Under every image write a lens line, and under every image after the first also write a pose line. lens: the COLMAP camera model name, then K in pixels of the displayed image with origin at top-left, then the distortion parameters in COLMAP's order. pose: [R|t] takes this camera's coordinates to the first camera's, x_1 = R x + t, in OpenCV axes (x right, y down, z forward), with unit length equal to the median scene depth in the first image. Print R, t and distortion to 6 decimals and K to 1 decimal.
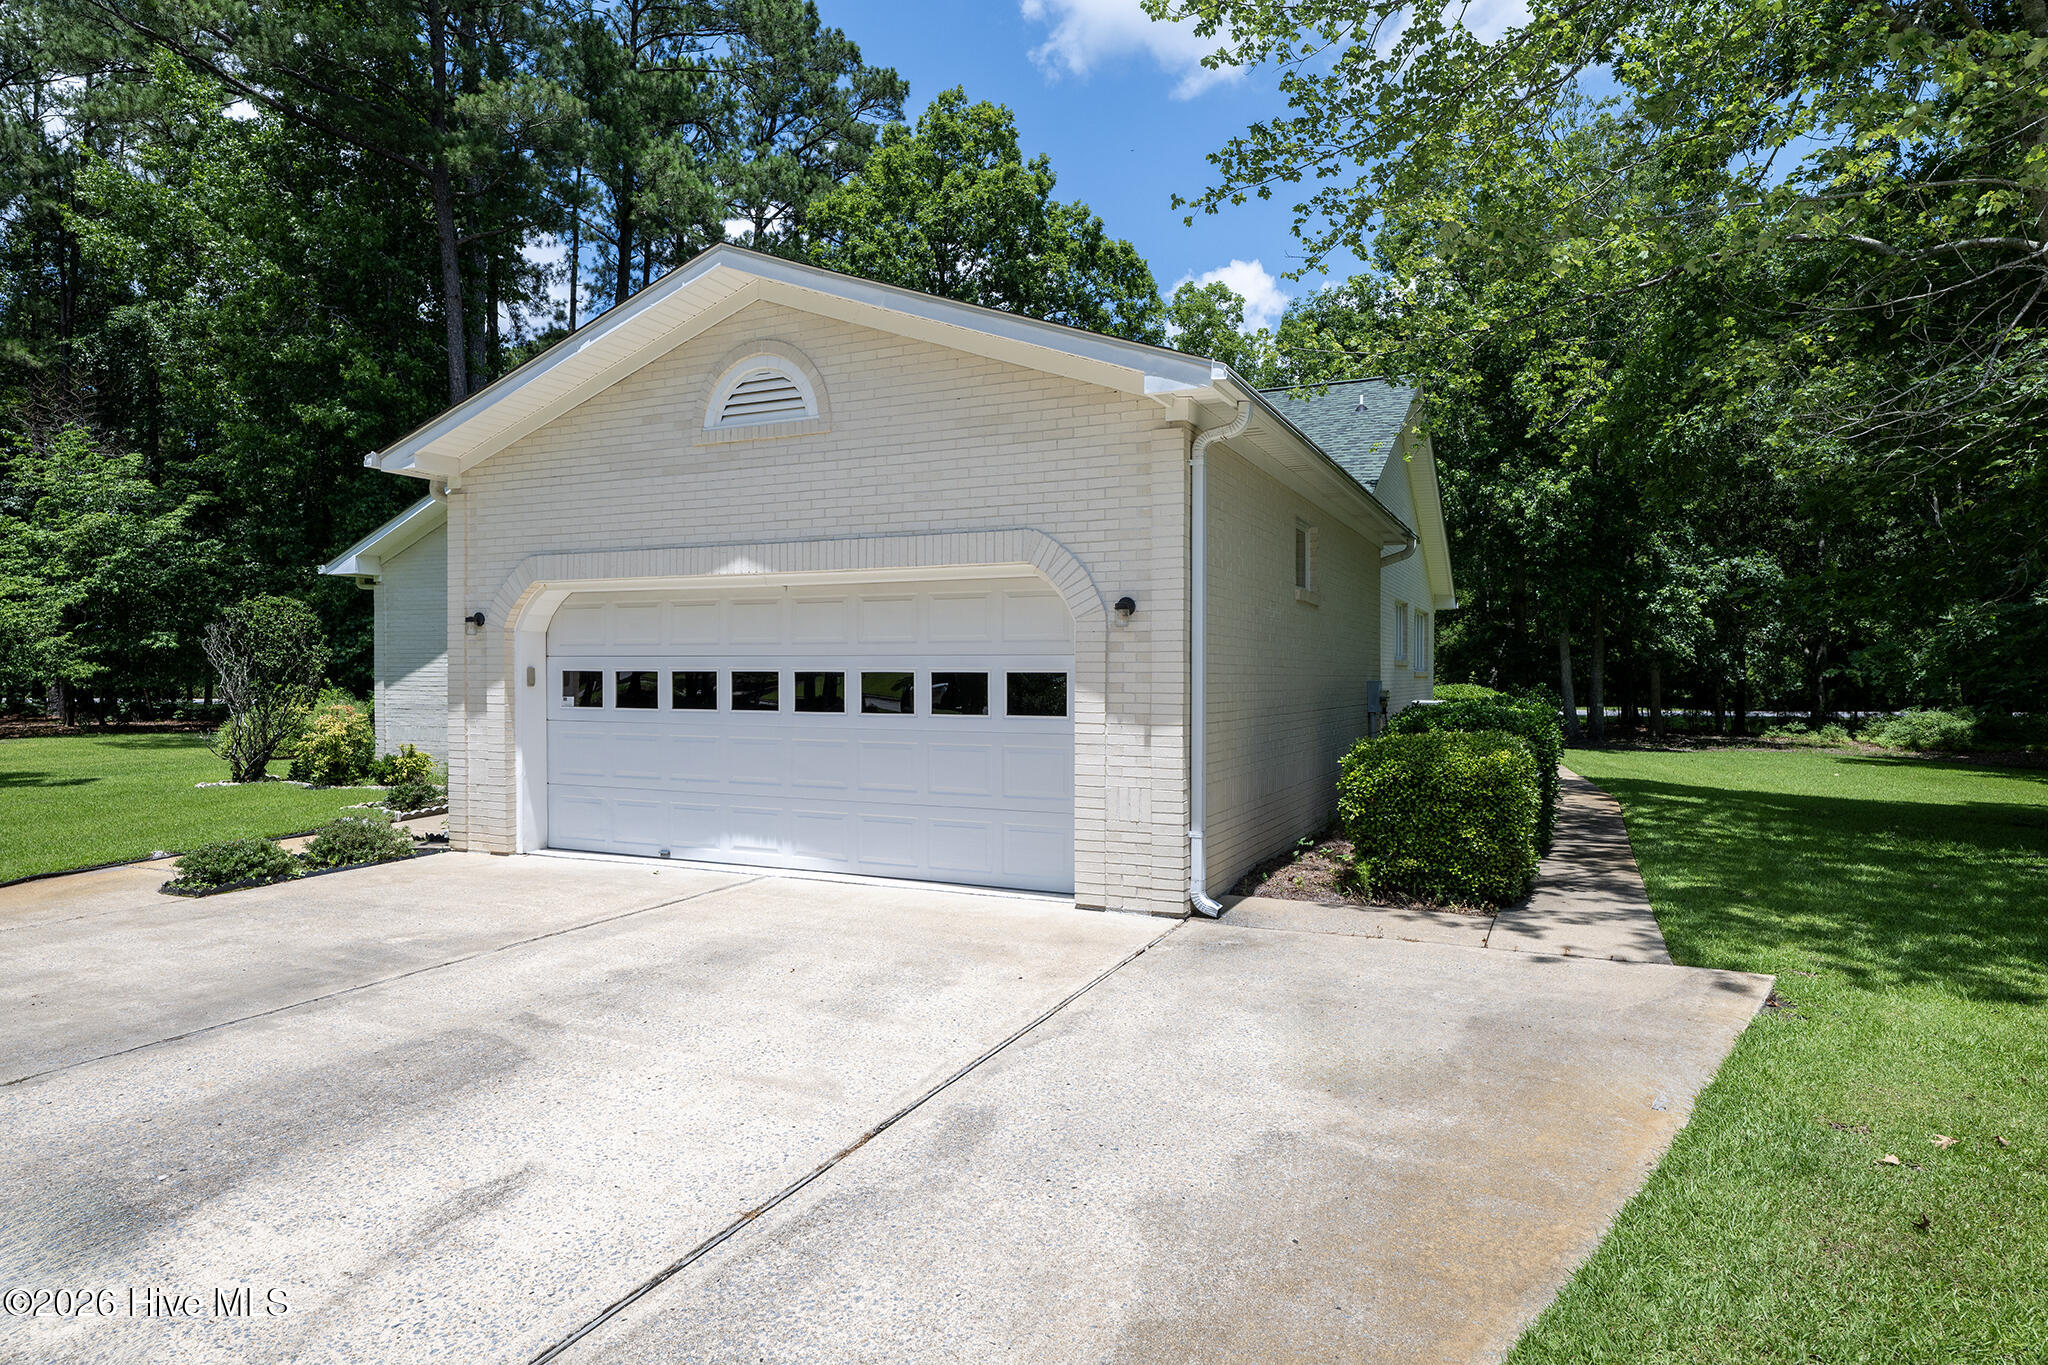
lens RADIAL K [[1185.0, 0, 1024.0], [0, 1185.0, 682.5], [0, 0, 1]] dist [-0.000753, -0.000206]
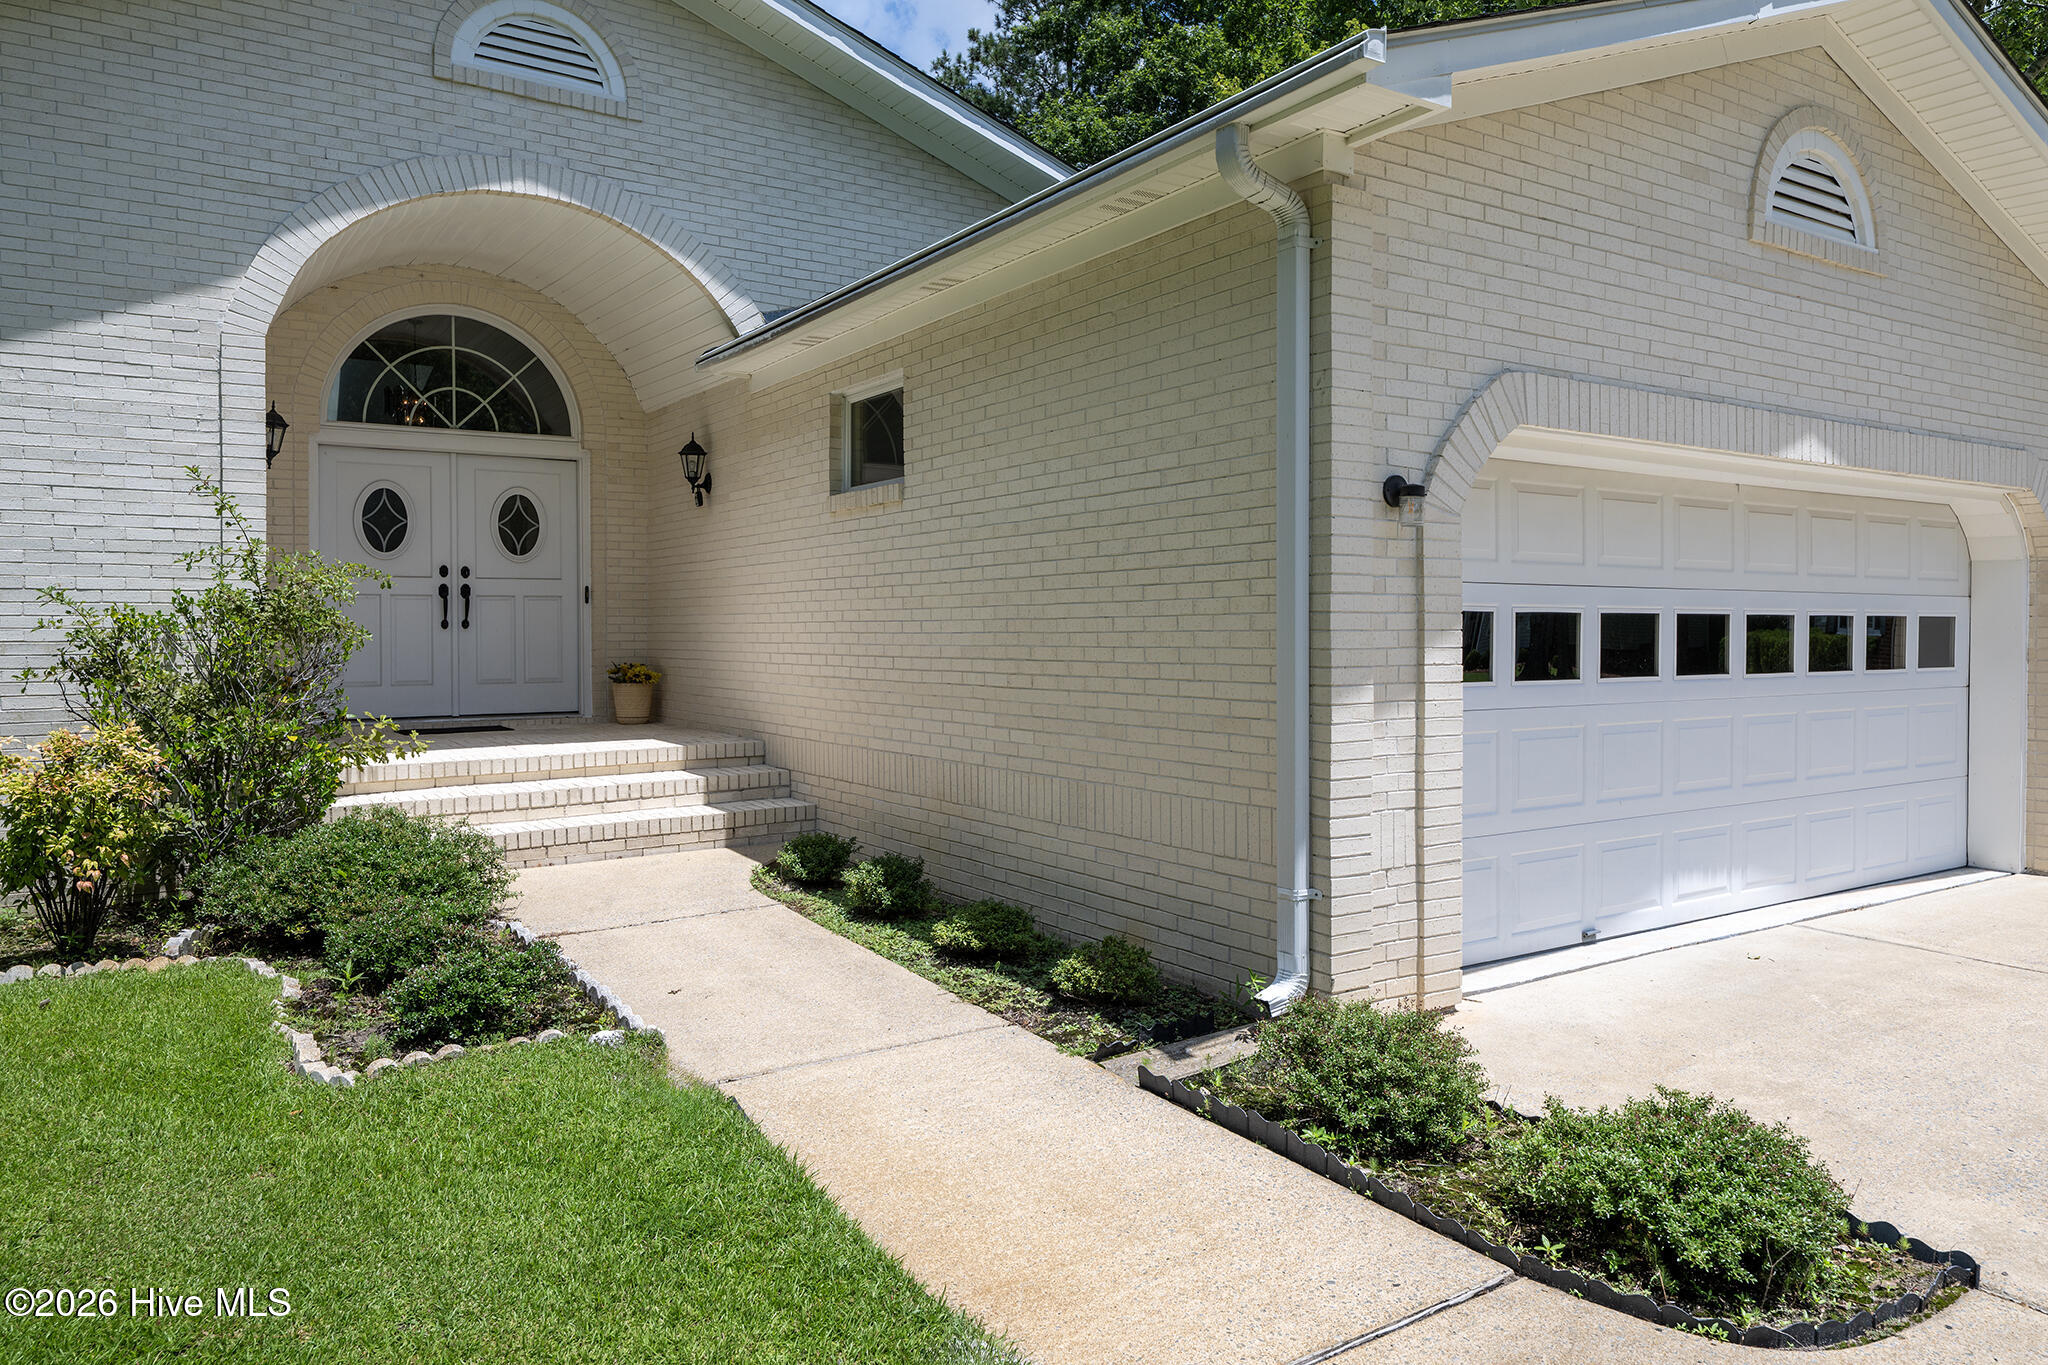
lens RADIAL K [[1378.5, 0, 1044.6], [0, 1378.5, 633.8], [0, 0, 1]] dist [0.003095, 0.000882]
pose [[0.500544, -0.005378, 0.865694, -1.079634], [0.010902, 0.999941, -0.000091, -0.002030], [-0.865642, 0.009483, 0.500573, 0.965284]]
